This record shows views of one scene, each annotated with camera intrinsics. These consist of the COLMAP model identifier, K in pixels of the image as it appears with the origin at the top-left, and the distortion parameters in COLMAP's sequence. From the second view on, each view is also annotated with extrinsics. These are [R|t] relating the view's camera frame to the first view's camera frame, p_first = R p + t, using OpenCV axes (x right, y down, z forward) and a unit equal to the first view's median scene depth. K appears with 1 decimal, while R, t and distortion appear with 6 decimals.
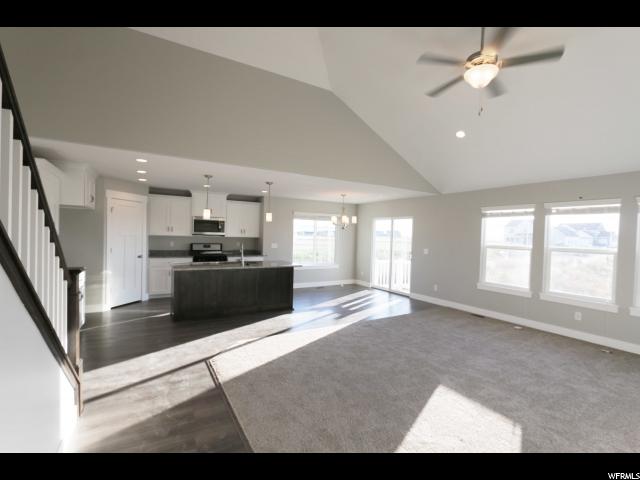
lens RADIAL K [[296.5, 0, 317.5], [0, 296.5, 241.4], [0, 0, 1]] dist [-0.015822, 0.001144]
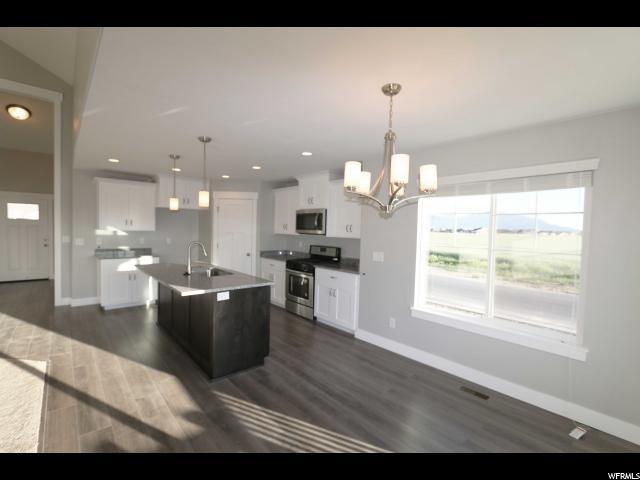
lens RADIAL K [[296.5, 0, 319.3], [0, 296.5, 238.1], [0, 0, 1]] dist [-0.015822, 0.001144]
pose [[0.181710, 0.006298, -0.983332, 0.479231], [-0.047357, 0.998875, -0.002354, -0.014730], [0.982211, 0.046996, 0.181804, 1.209855]]
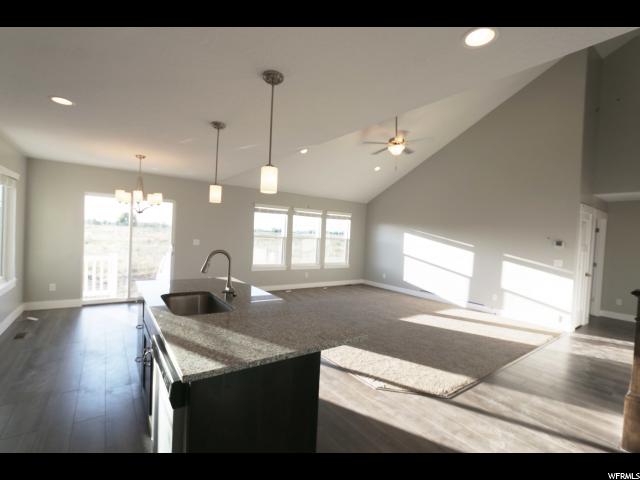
lens RADIAL K [[296.5, 0, 317.3], [0, 296.5, 240.2], [0, 0, 1]] dist [-0.015822, 0.001144]
pose [[-0.092729, -0.055121, 0.994164, -0.734930], [-0.025459, 0.998271, 0.052974, -0.039245], [-0.995366, -0.020399, -0.093972, 0.947486]]
